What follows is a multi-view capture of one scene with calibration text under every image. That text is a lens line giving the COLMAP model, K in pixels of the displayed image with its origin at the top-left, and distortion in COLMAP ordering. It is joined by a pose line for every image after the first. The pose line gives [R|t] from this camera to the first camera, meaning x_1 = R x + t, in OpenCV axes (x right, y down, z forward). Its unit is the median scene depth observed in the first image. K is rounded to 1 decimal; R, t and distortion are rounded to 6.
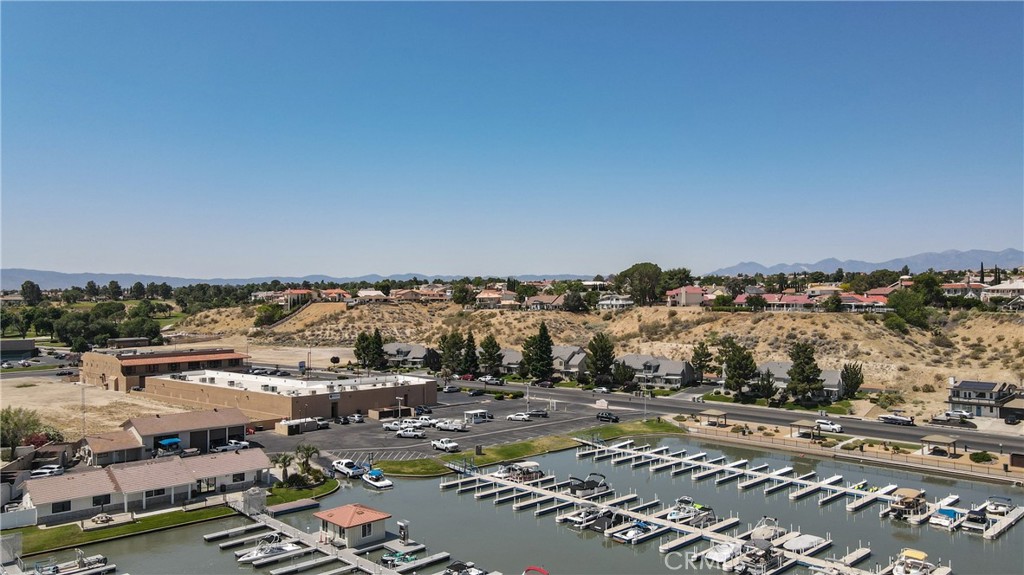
lens RADIAL K [[761.3, 0, 512.5], [0, 761.3, 288.9], [0, 0, 1]] dist [-0.011290, 0.039874]
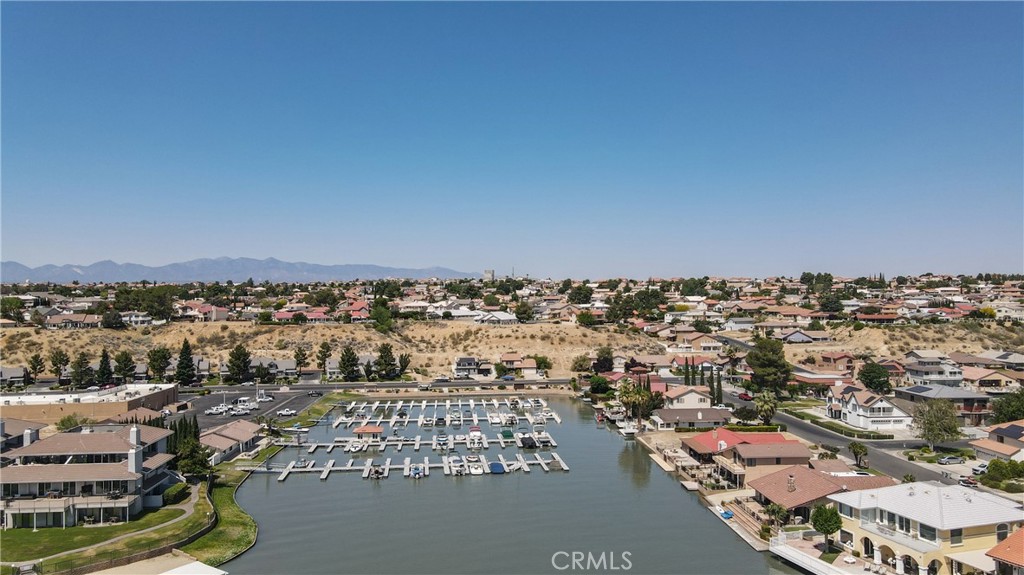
lens RADIAL K [[761.3, 0, 512.3], [0, 761.3, 289.5], [0, 0, 1]] dist [-0.011290, 0.039874]
pose [[0.633848, 0.005529, 0.773438, -0.574714], [-0.002104, 0.999983, -0.005424, -0.031475], [-0.773455, 0.001810, 0.633849, -0.242827]]
